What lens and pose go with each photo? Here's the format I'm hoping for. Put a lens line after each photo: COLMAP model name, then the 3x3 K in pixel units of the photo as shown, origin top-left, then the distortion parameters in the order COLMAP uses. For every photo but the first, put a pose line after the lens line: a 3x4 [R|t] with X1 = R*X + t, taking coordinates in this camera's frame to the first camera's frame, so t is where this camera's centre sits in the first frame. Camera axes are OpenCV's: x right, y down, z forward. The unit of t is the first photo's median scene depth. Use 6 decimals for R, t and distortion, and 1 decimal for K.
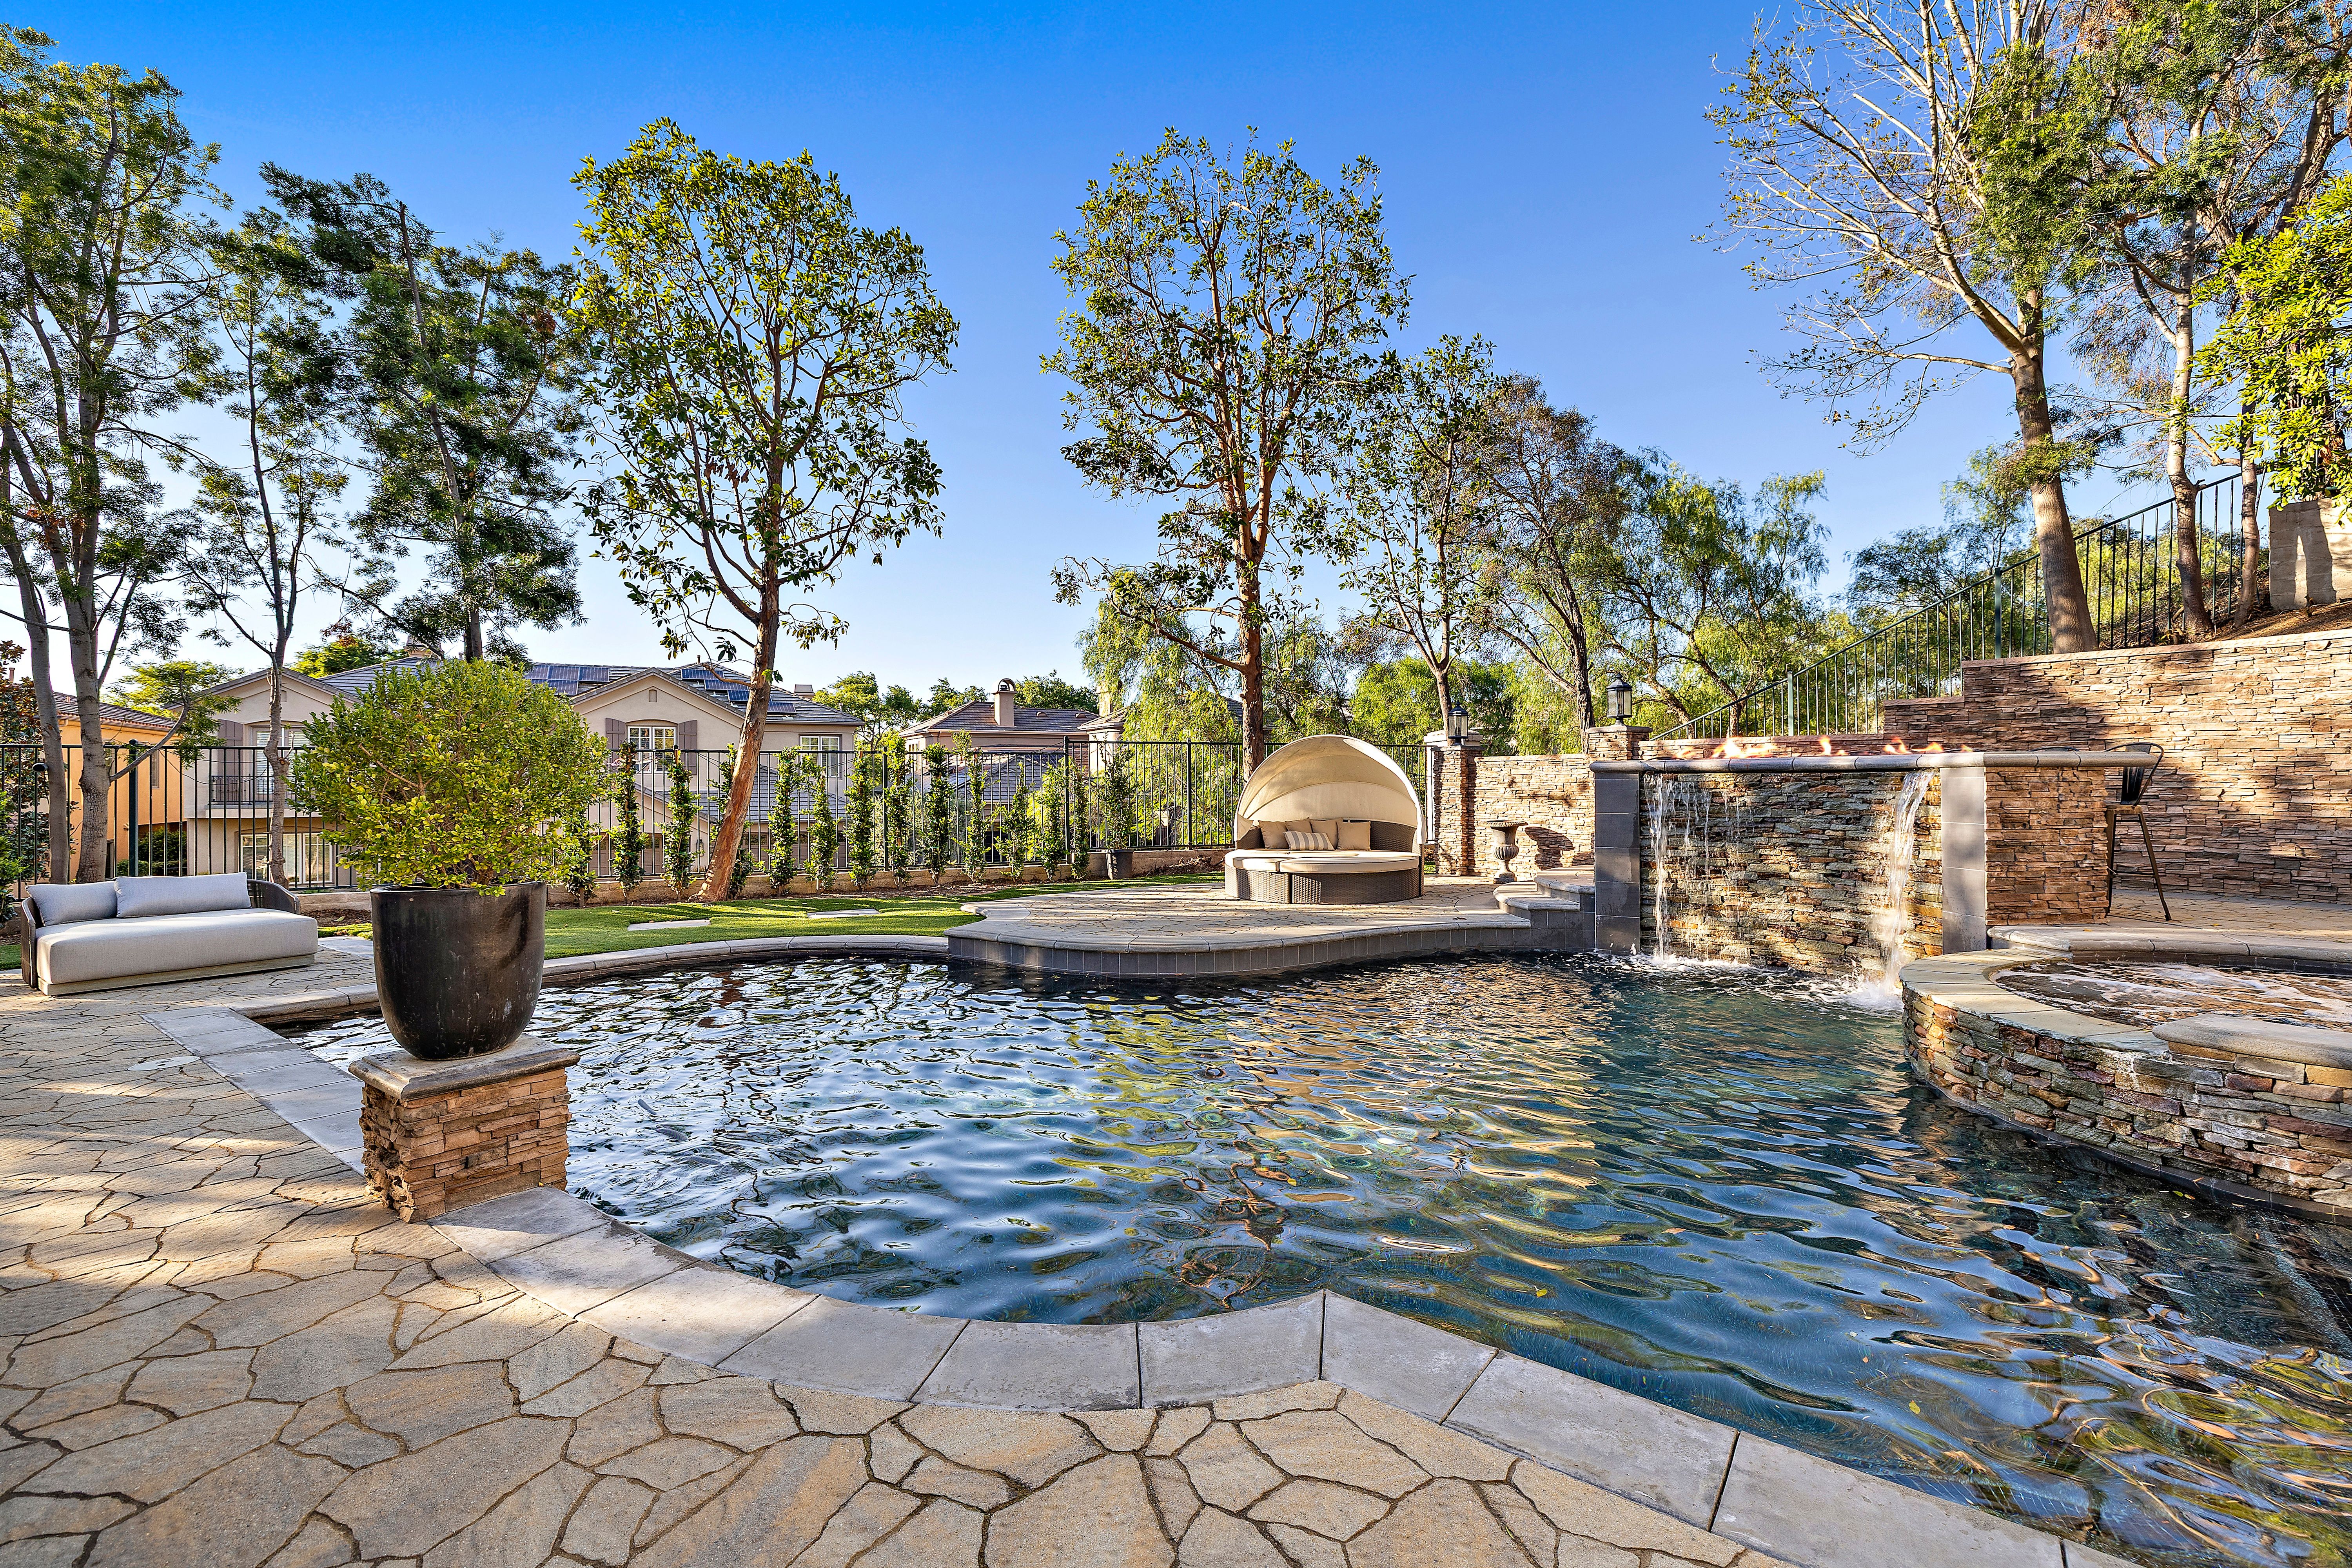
lens RADIAL K [[974.9, 0, 1179.4], [0, 974.9, 797.0], [0, 0, 1]] dist [-0.000019, -0.000177]
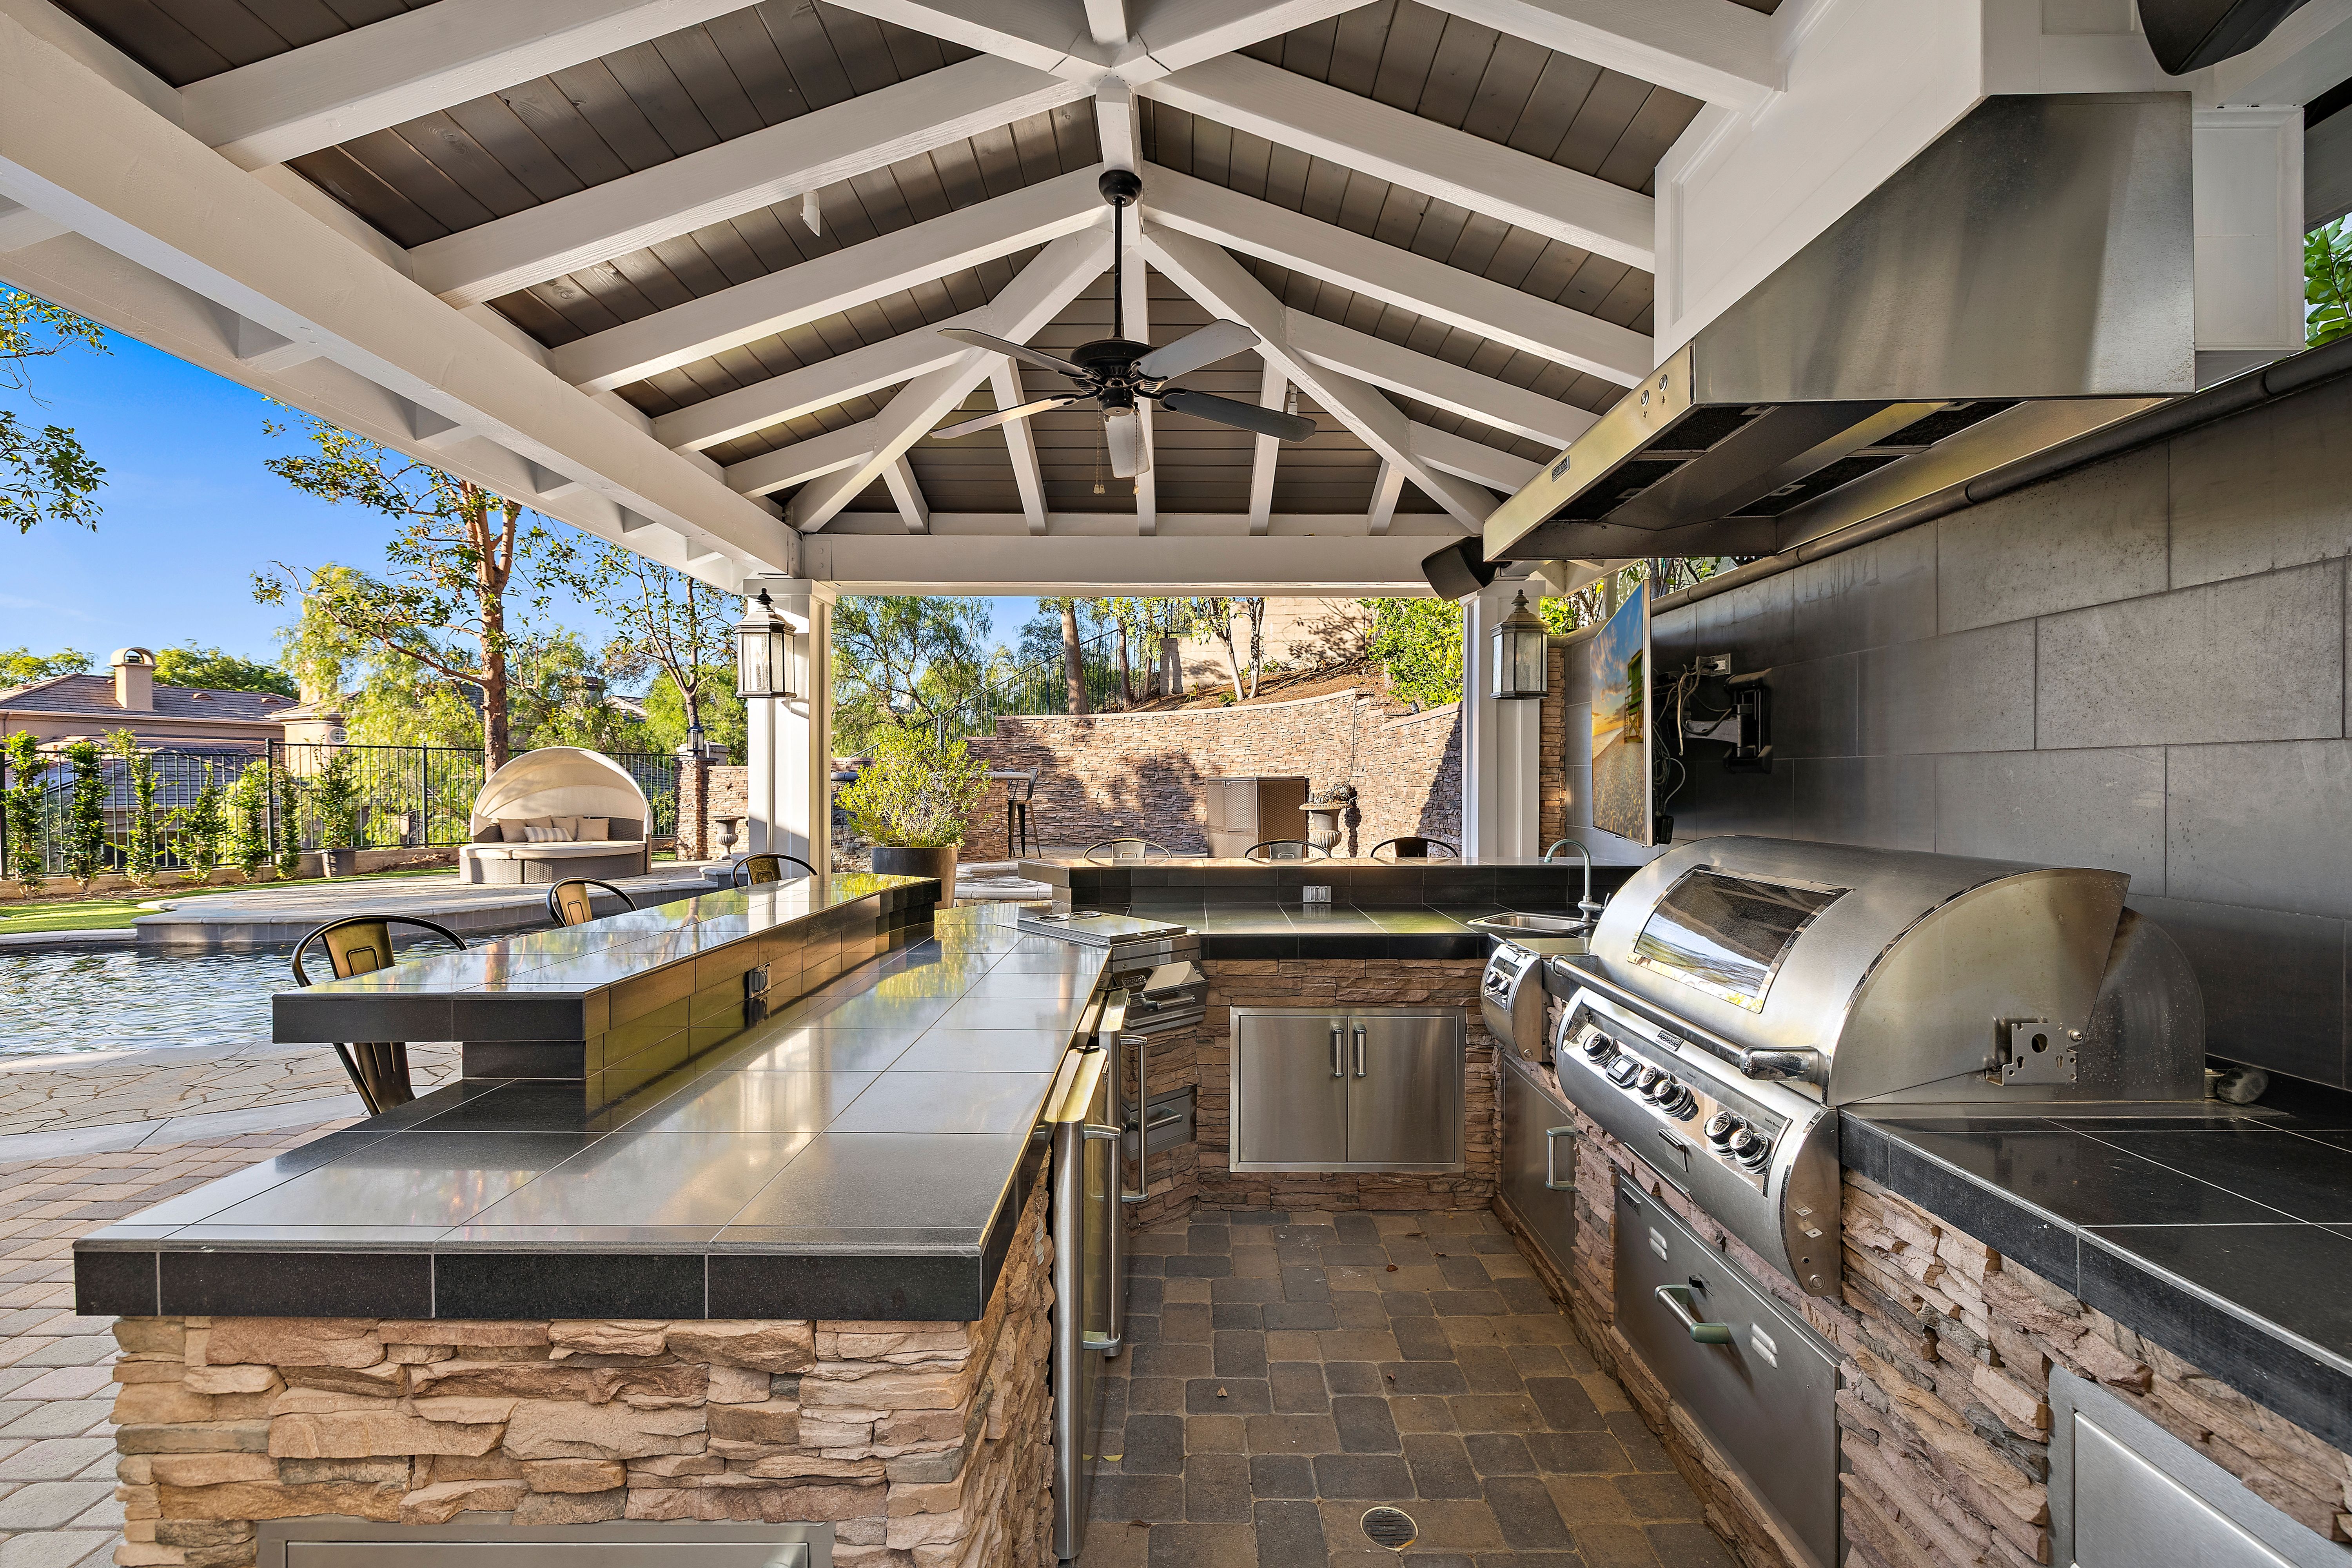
lens RADIAL K [[974.9, 0, 1179.4], [0, 974.9, 797.0], [0, 0, 1]] dist [-0.000019, -0.000177]
pose [[0.792597, -0.001056, 0.609745, 0.016036], [0.003321, 0.999991, -0.002585, 0.004089], [-0.609737, 0.004074, 0.792594, -0.392585]]
